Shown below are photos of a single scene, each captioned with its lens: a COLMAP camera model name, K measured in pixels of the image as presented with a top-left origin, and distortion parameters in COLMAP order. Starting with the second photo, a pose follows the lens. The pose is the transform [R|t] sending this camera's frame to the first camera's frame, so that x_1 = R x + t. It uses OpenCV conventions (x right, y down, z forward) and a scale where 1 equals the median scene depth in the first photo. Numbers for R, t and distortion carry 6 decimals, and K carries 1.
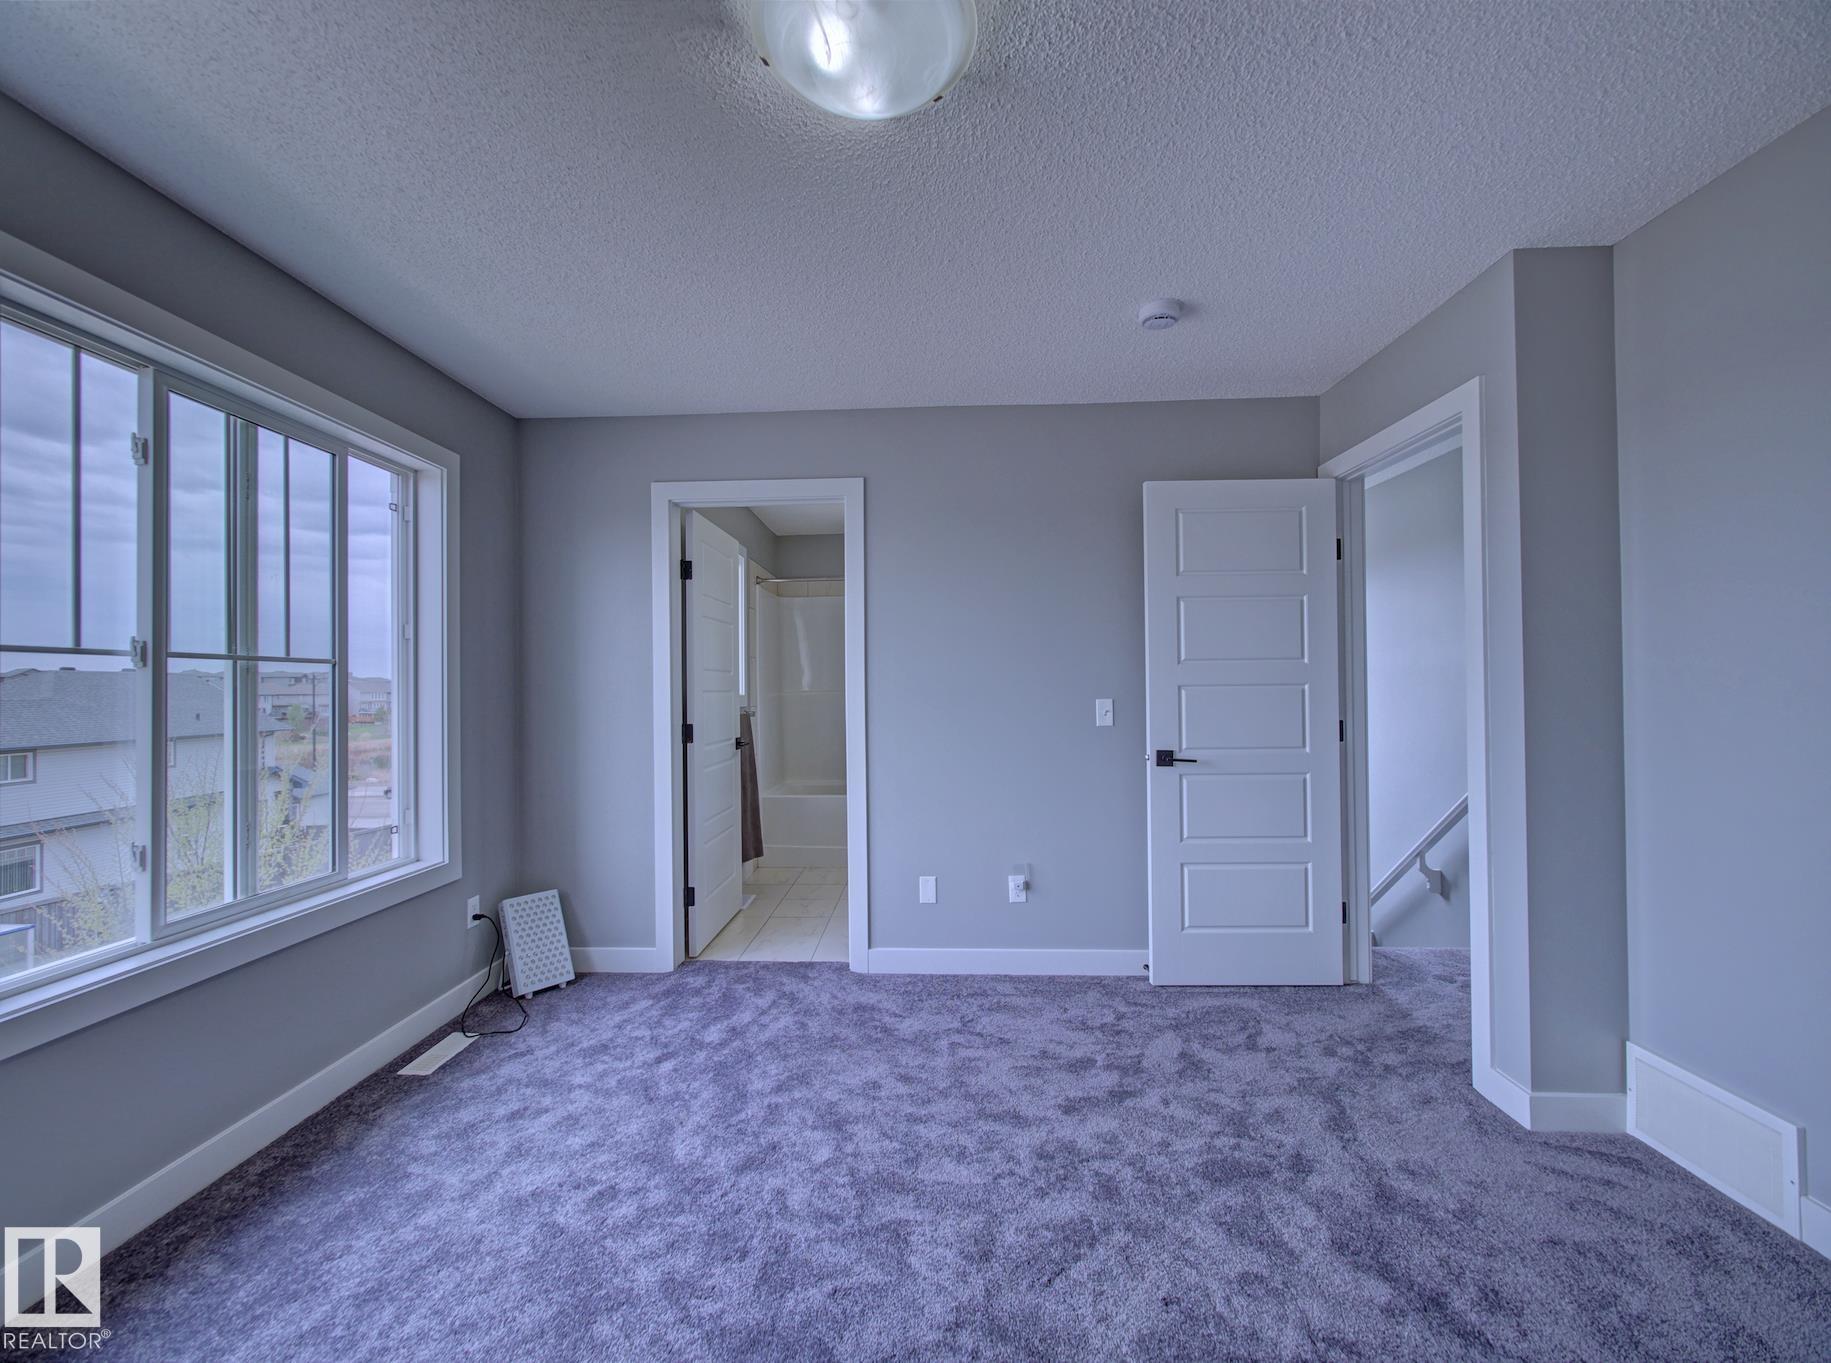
lens RADIAL K [[739.7, 0, 904.3], [0, 739.7, 678.8], [0, 0, 1]] dist [0.010117, -0.003651]
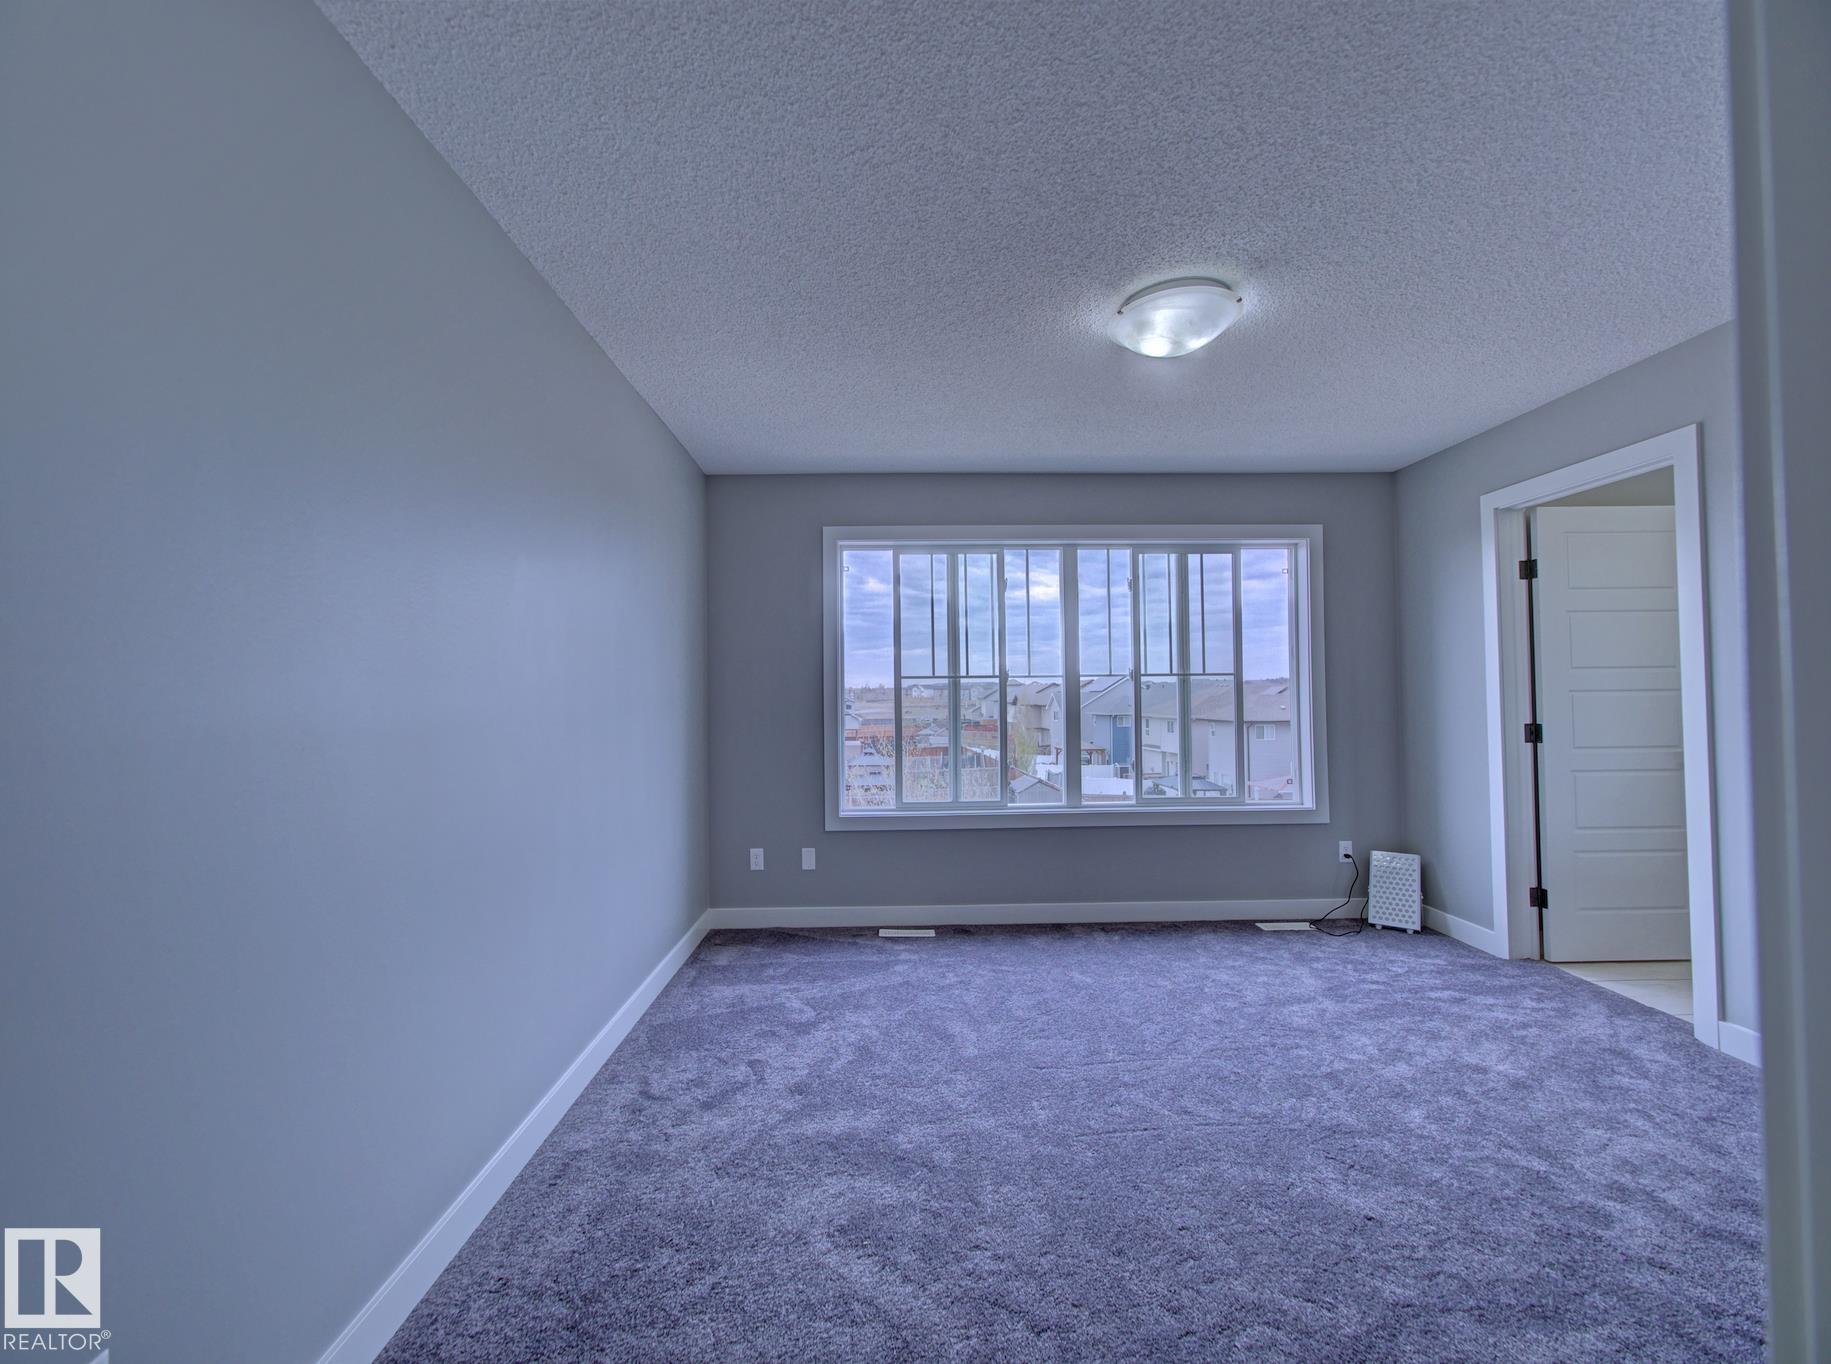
lens RADIAL K [[739.7, 0, 904.3], [0, 739.7, 679.3], [0, 0, 1]] dist [0.010117, -0.003651]
pose [[0.073510, -0.010641, -0.997238, 0.753572], [0.025095, 0.999646, -0.008816, -0.013117], [0.996979, -0.024378, 0.073751, 0.096770]]
